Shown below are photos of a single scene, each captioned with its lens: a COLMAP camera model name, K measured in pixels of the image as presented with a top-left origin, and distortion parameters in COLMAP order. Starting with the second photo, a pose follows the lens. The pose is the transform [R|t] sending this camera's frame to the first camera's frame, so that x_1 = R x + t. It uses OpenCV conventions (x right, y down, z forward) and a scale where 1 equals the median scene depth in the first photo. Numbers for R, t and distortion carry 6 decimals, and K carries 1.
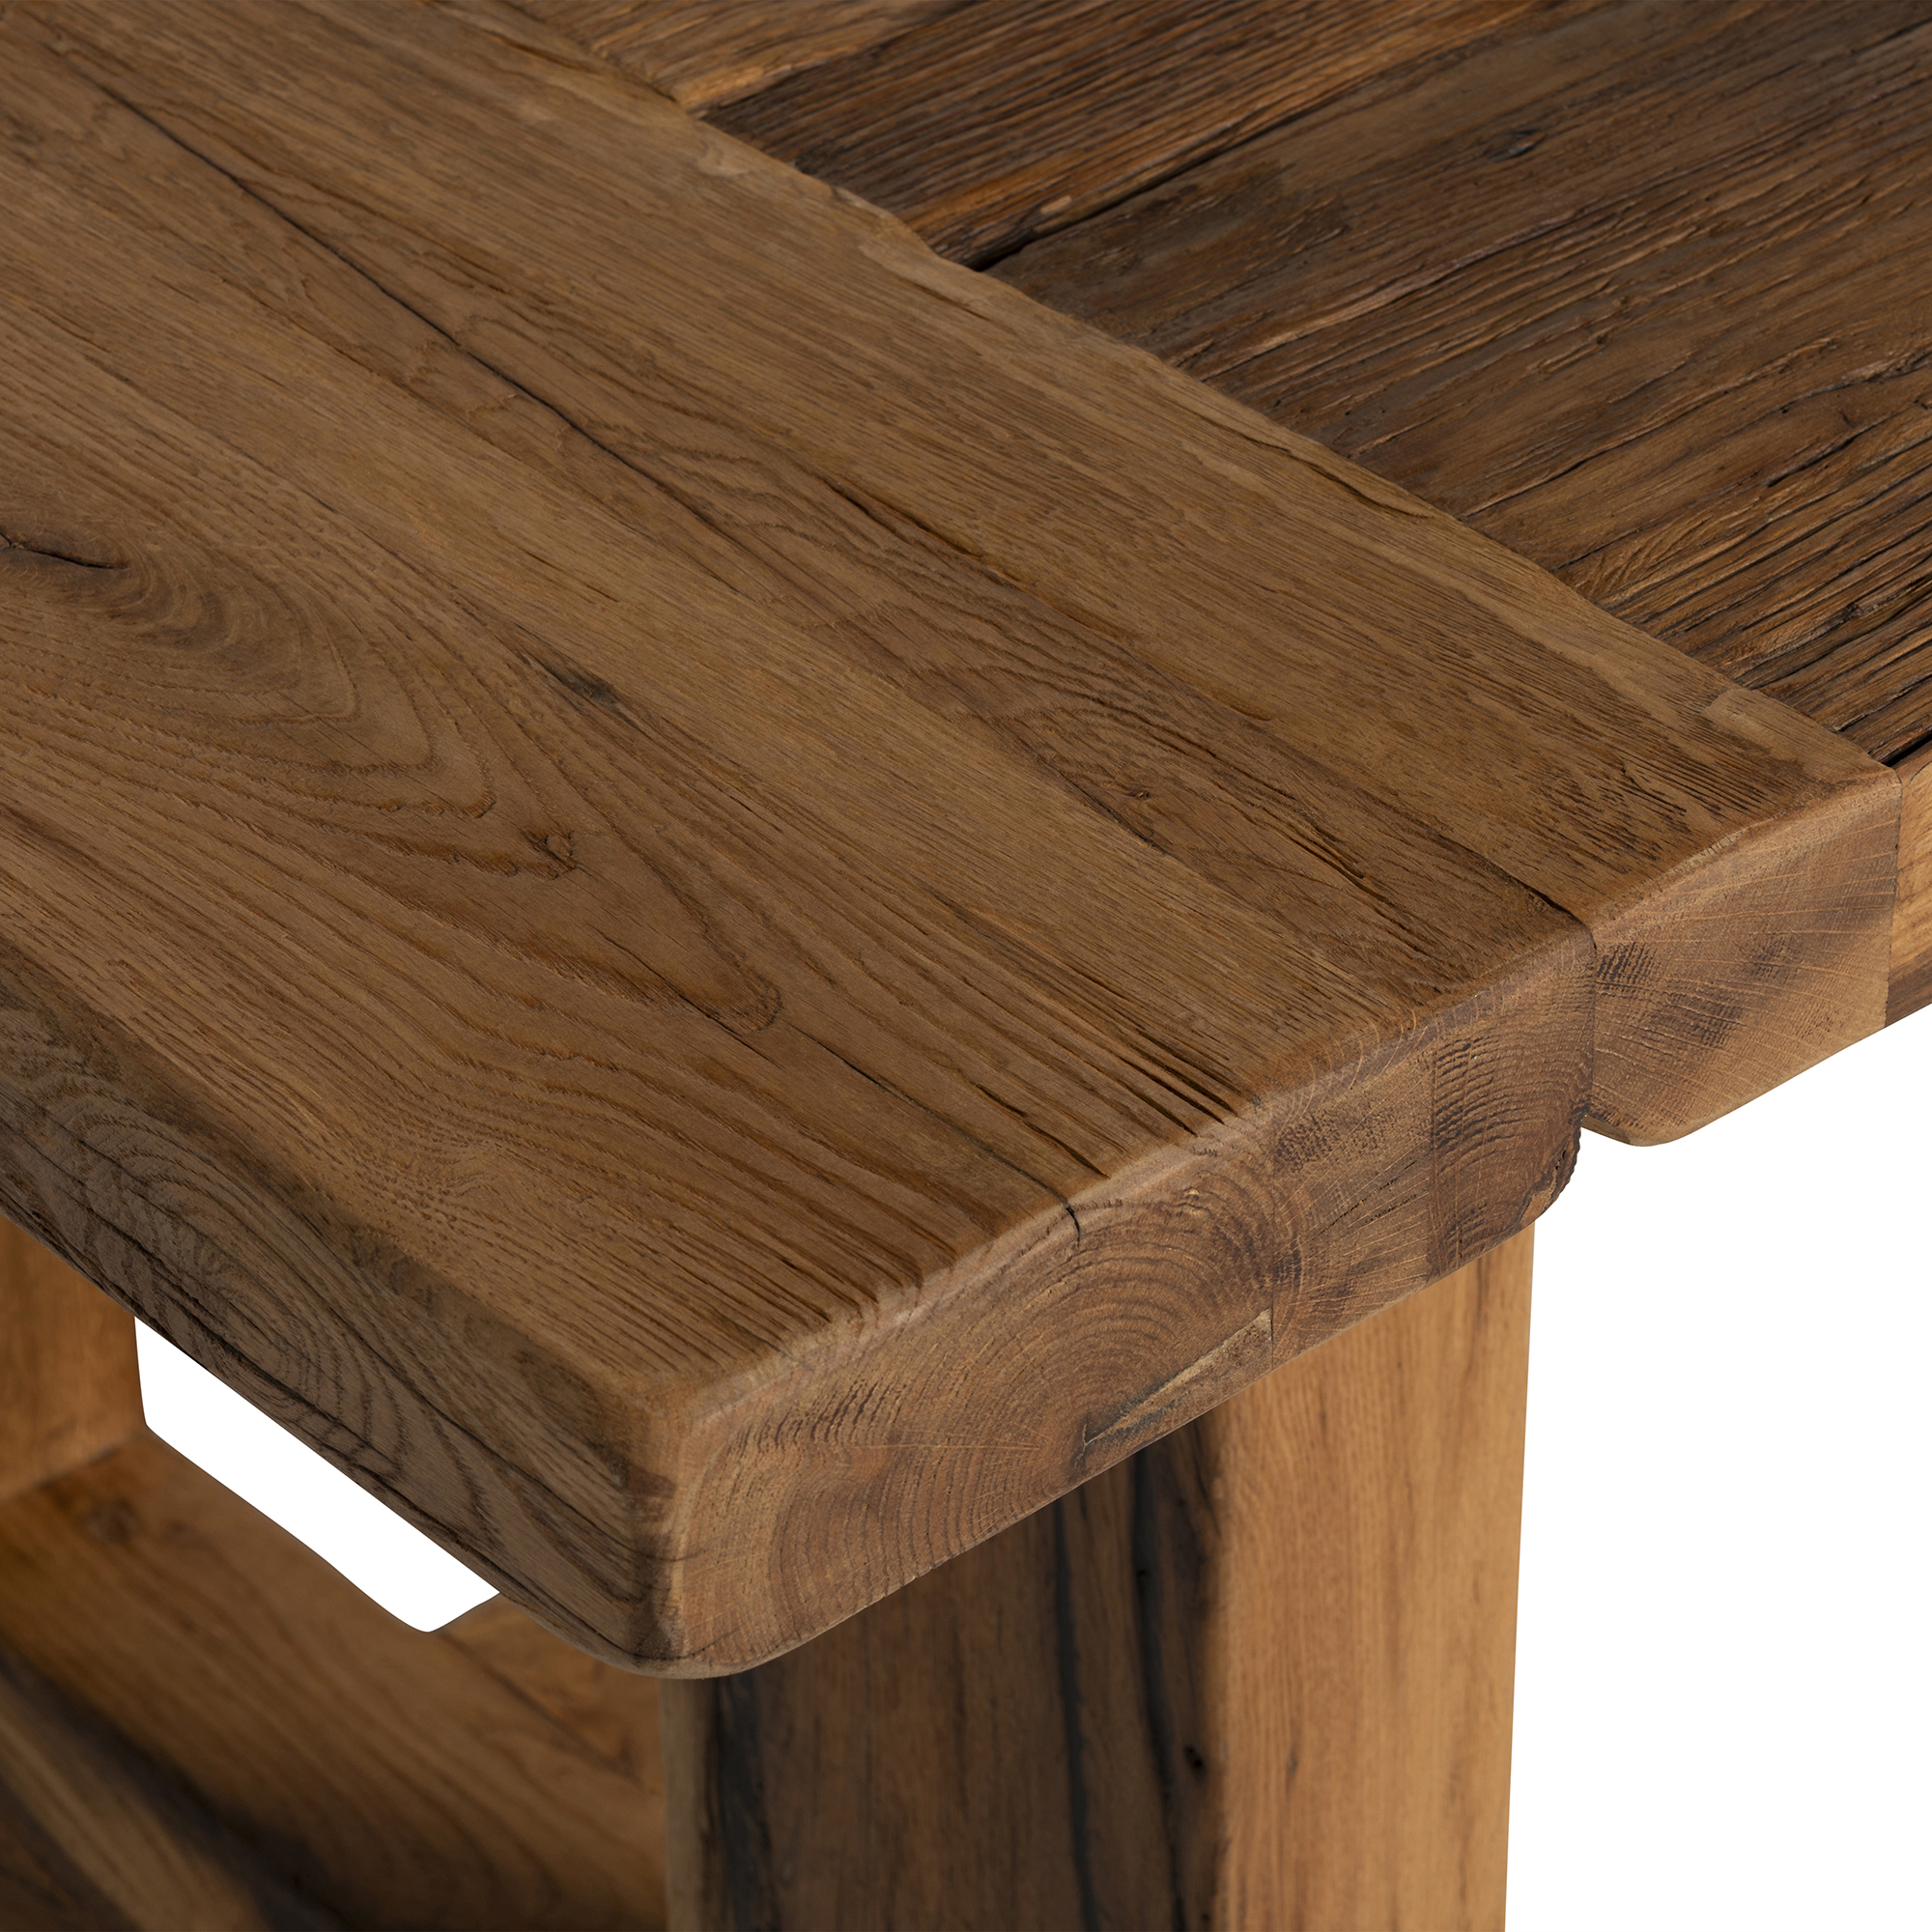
lens RADIAL K [[7109.3, 0, 966.0], [0, 7109.3, 965.7], [0, 0, 1]] dist [-0.185171, 0.000000]
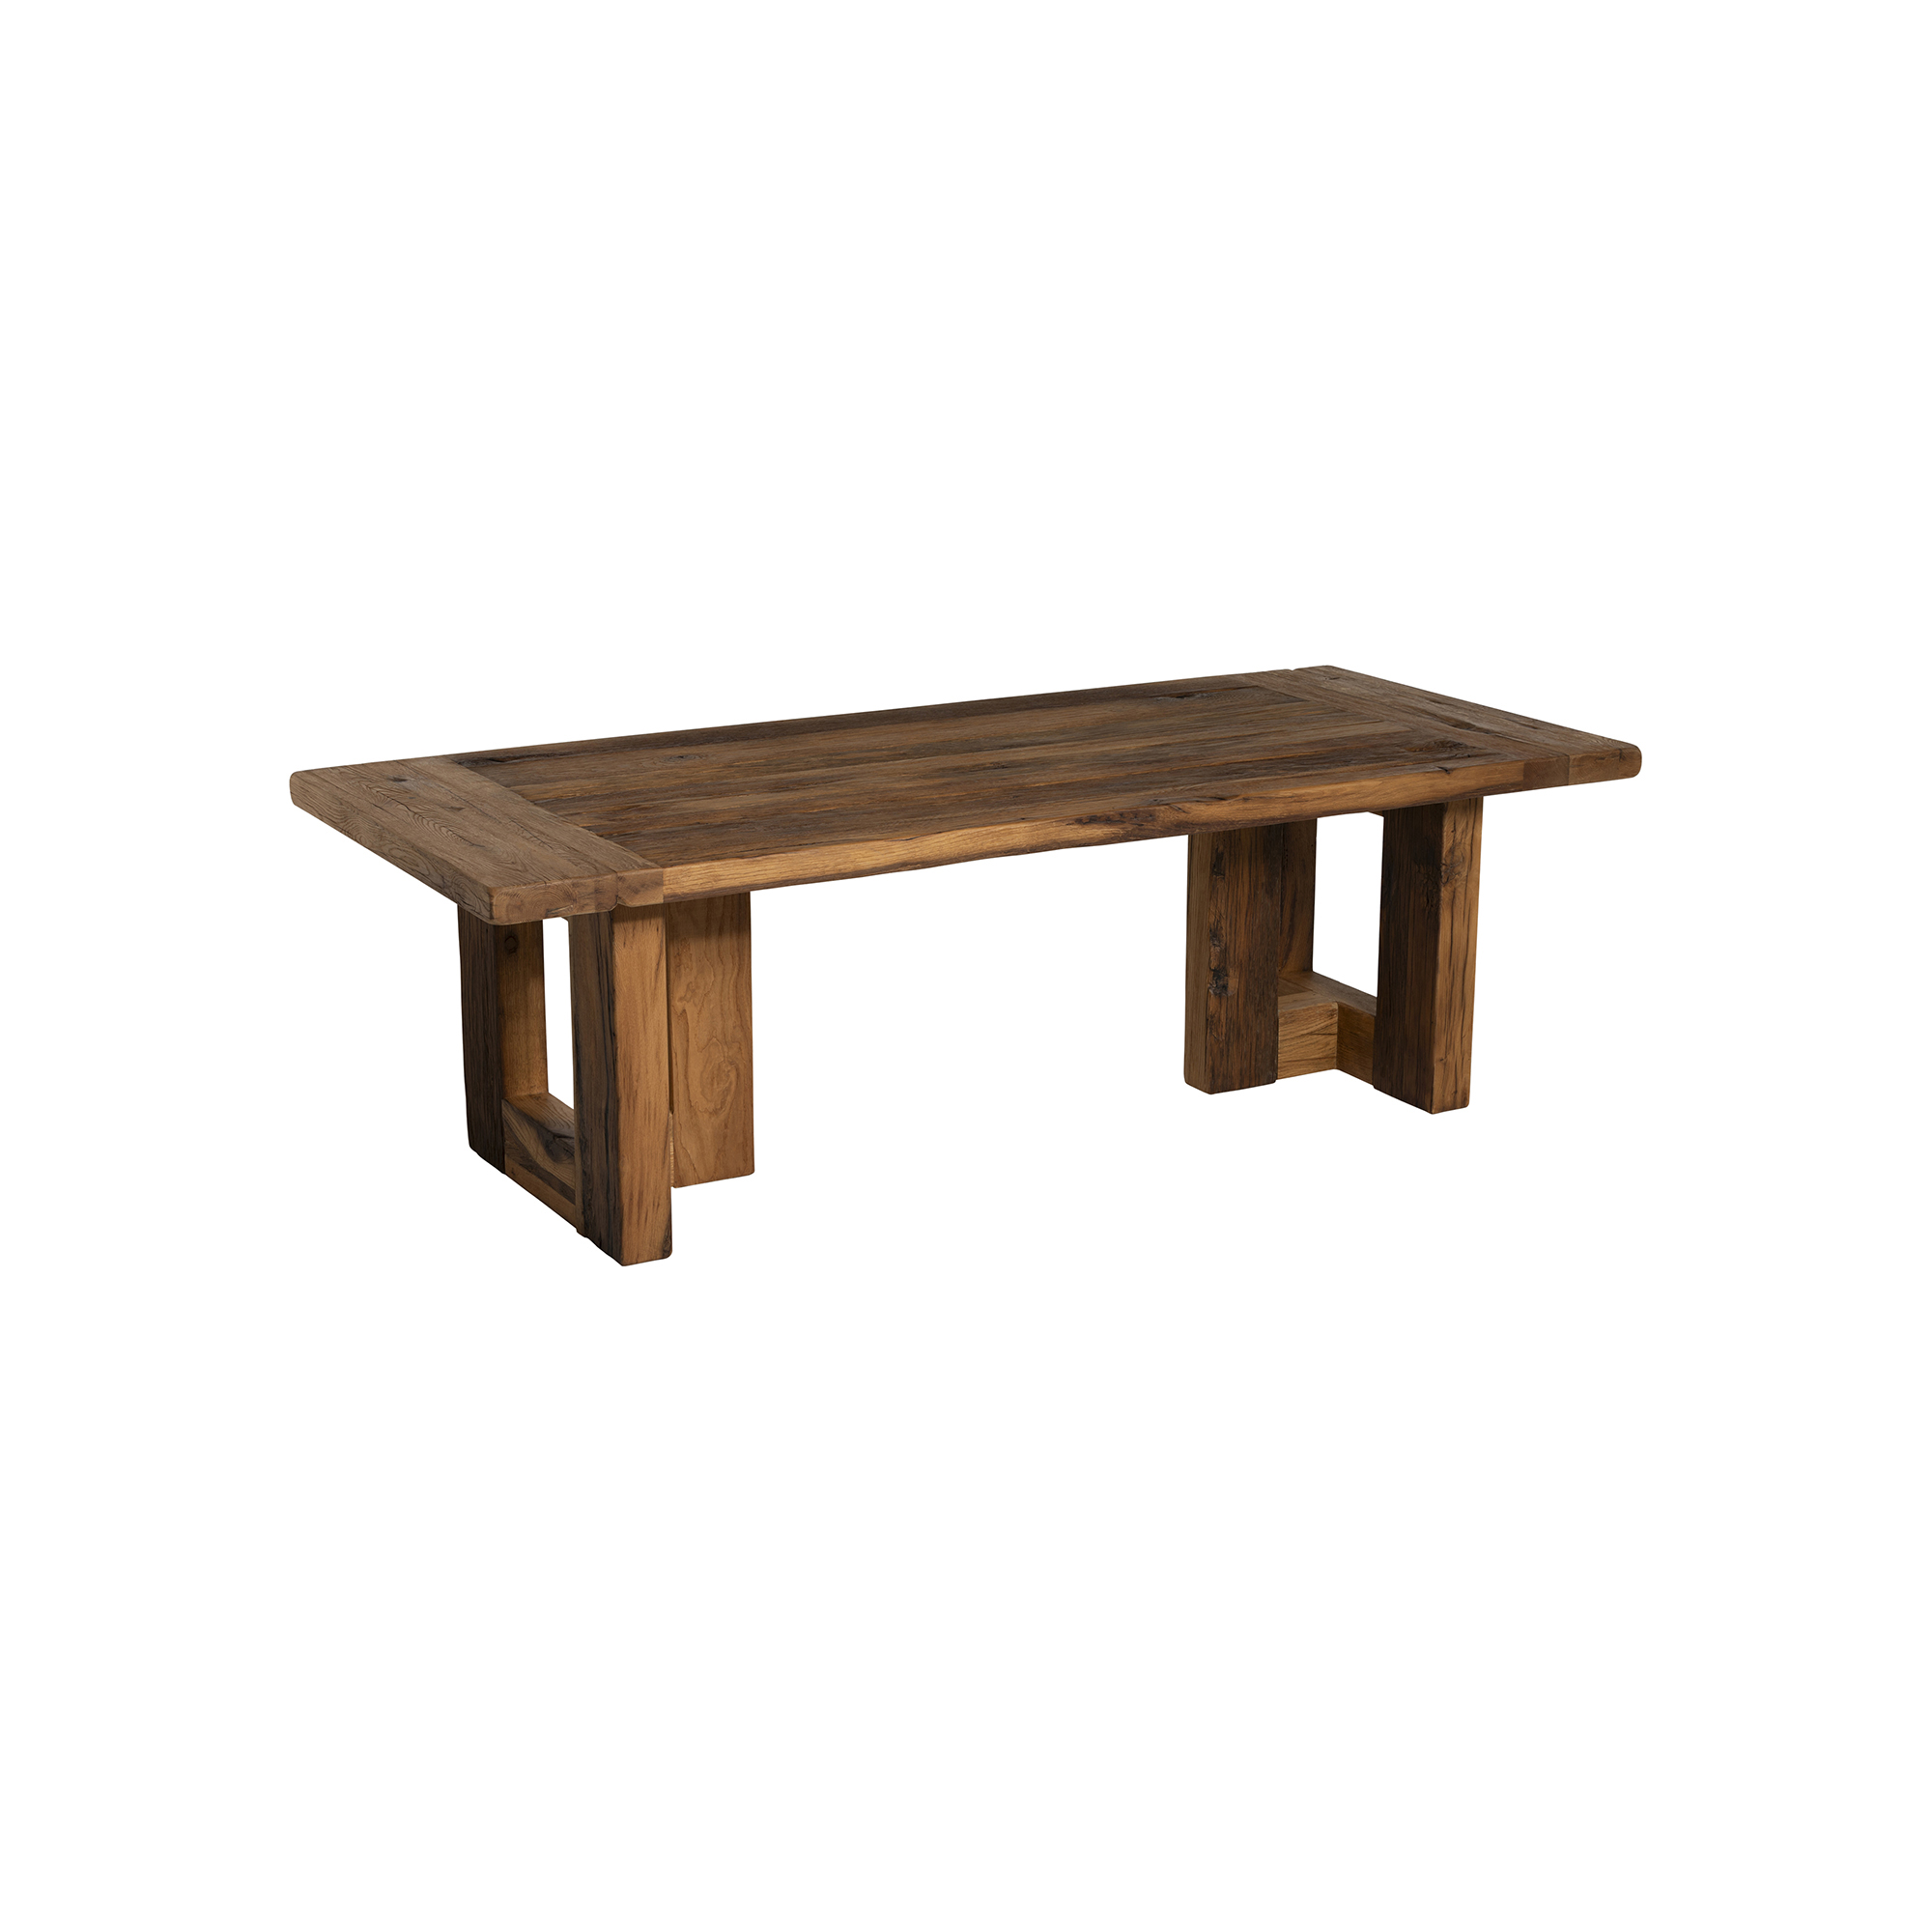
lens RADIAL K [[3159.2, 0, 972.6], [0, 3159.2, 965.9], [0, 0, 1]] dist [0.045456, 0.000000]
pose [[0.972847, 0.057888, -0.224092, 1.416141], [-0.133125, 0.931979, -0.337182, 1.382494], [0.189330, 0.357859, 0.914380, -2.521221]]
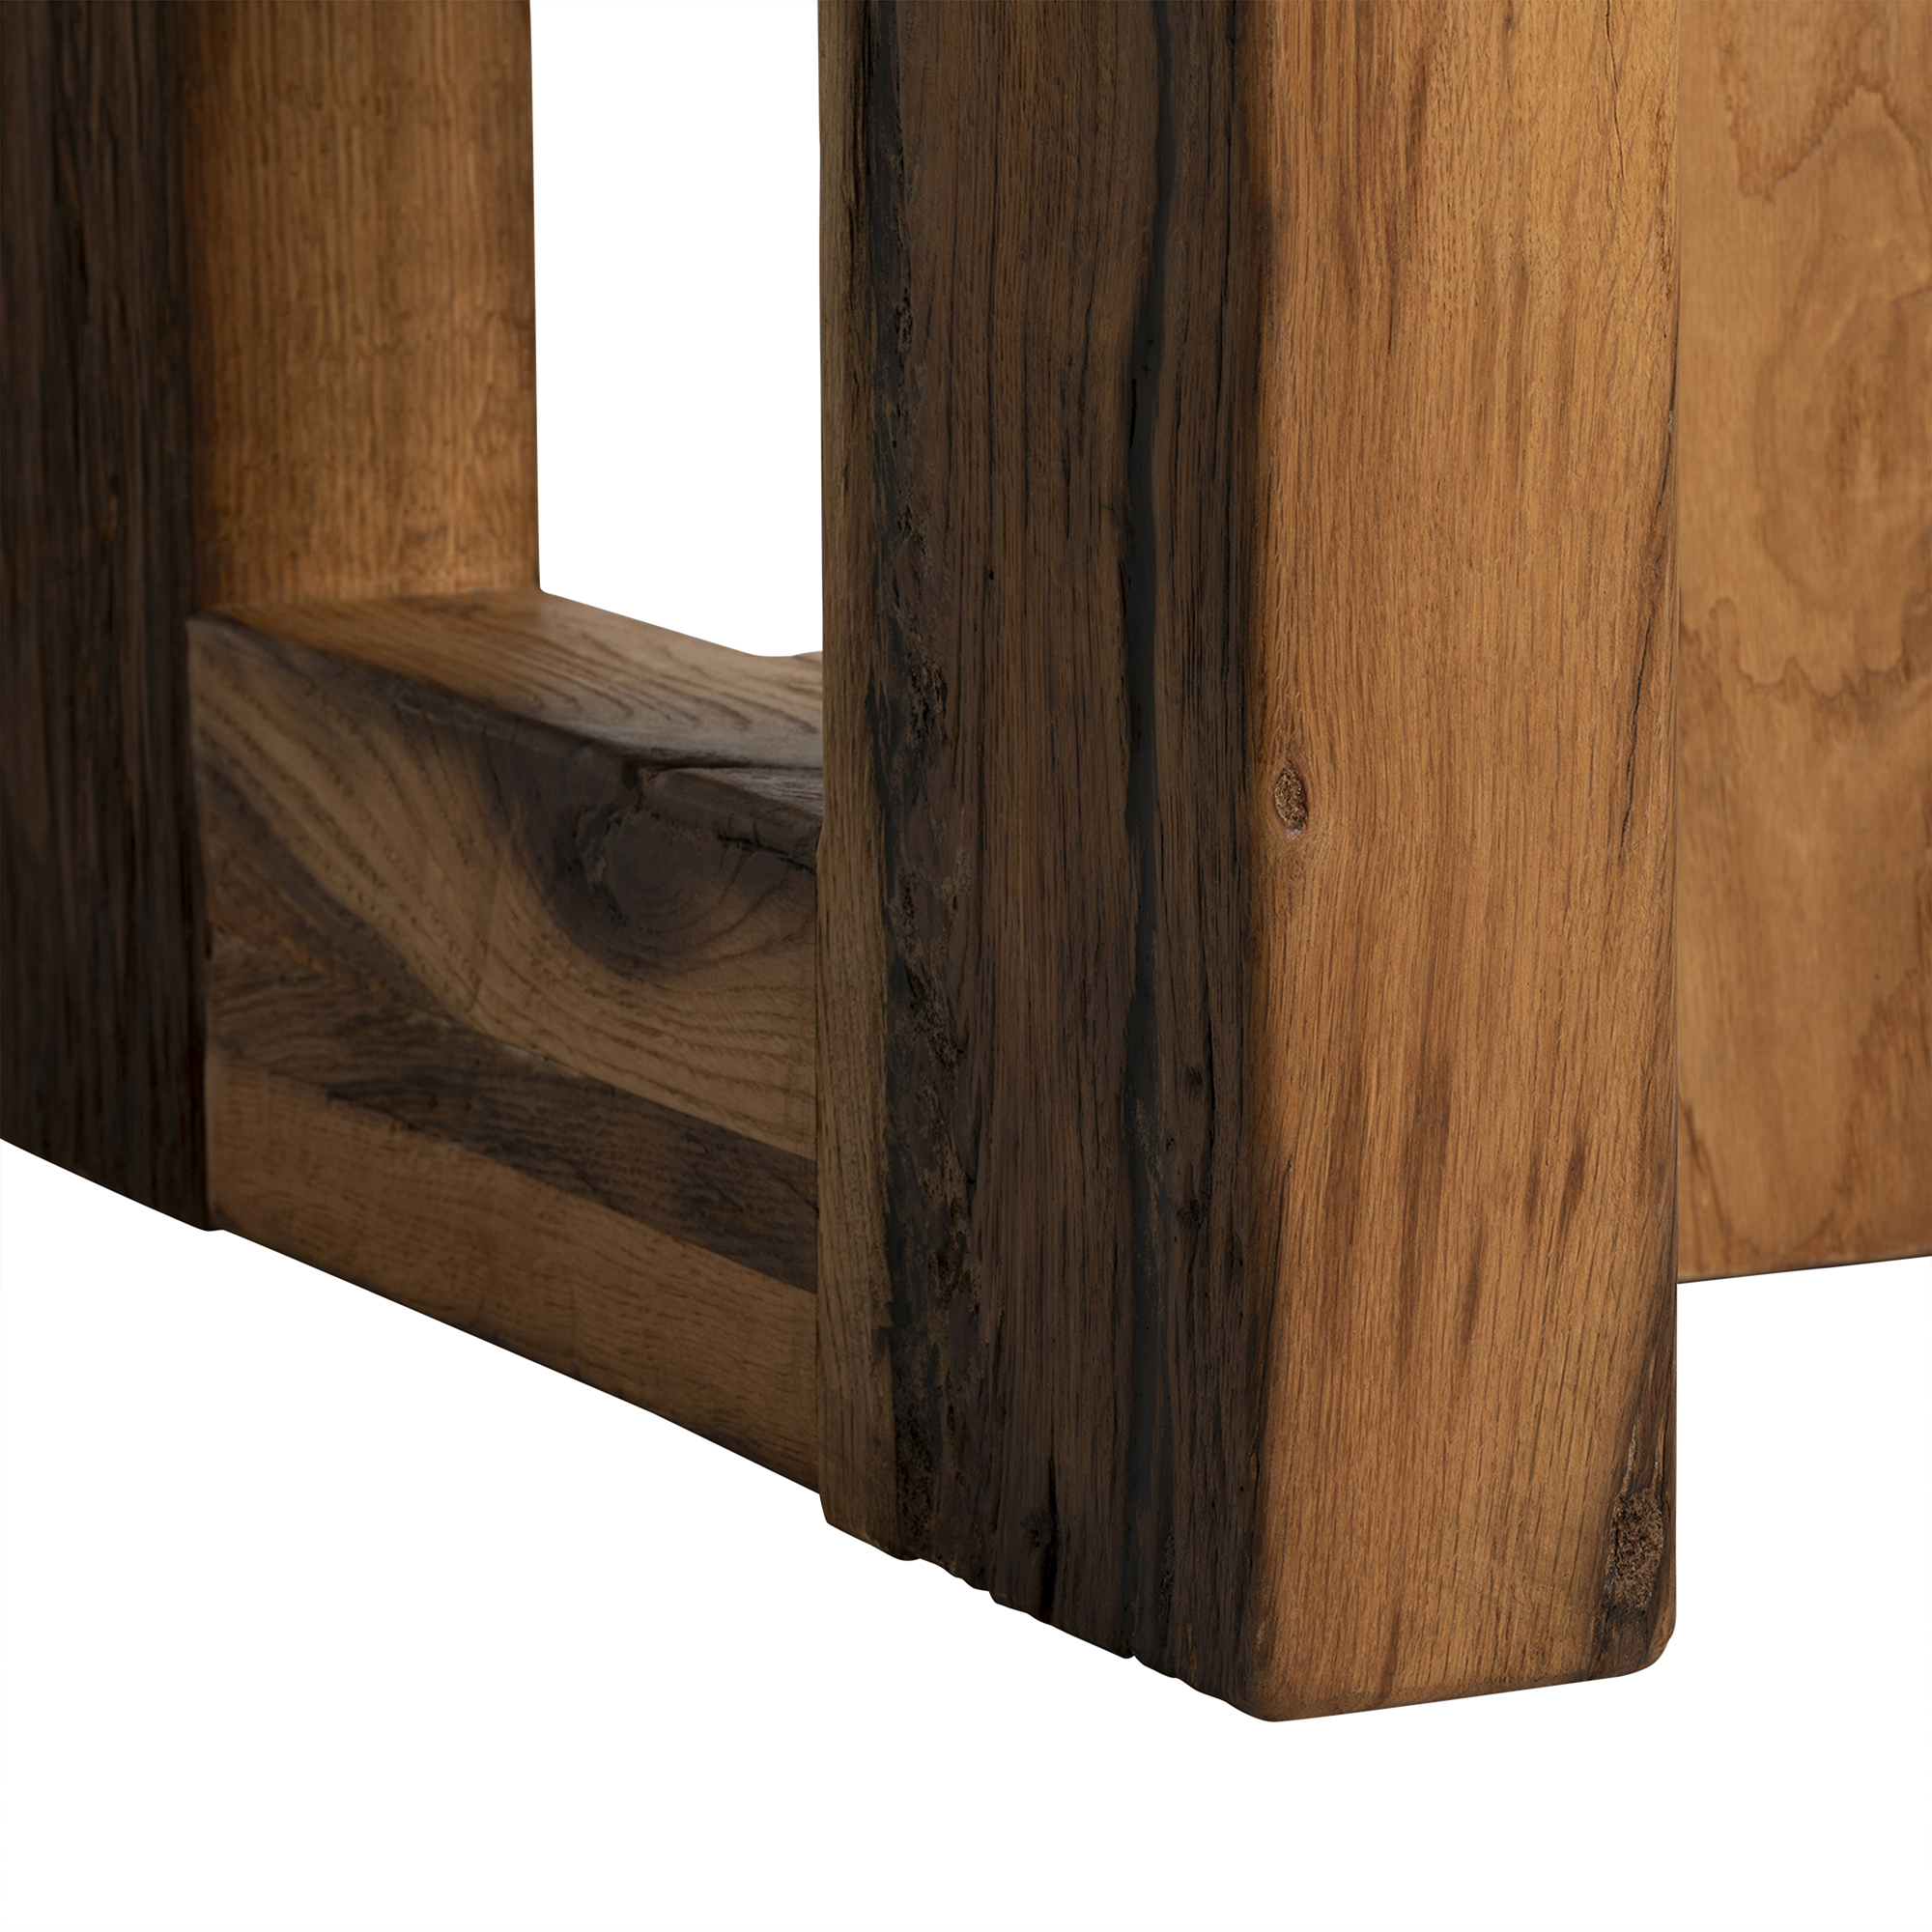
lens RADIAL K [[10819.1, 0, 965.4], [0, 10819.1, 966.4], [0, 0, 1]] dist [0.037277, 0.000000]
pose [[0.960695, 0.033172, -0.275618, 0.450960], [-0.152806, 0.892080, -0.425257, 1.008701], [0.231766, 0.450659, 0.862085, -0.109286]]
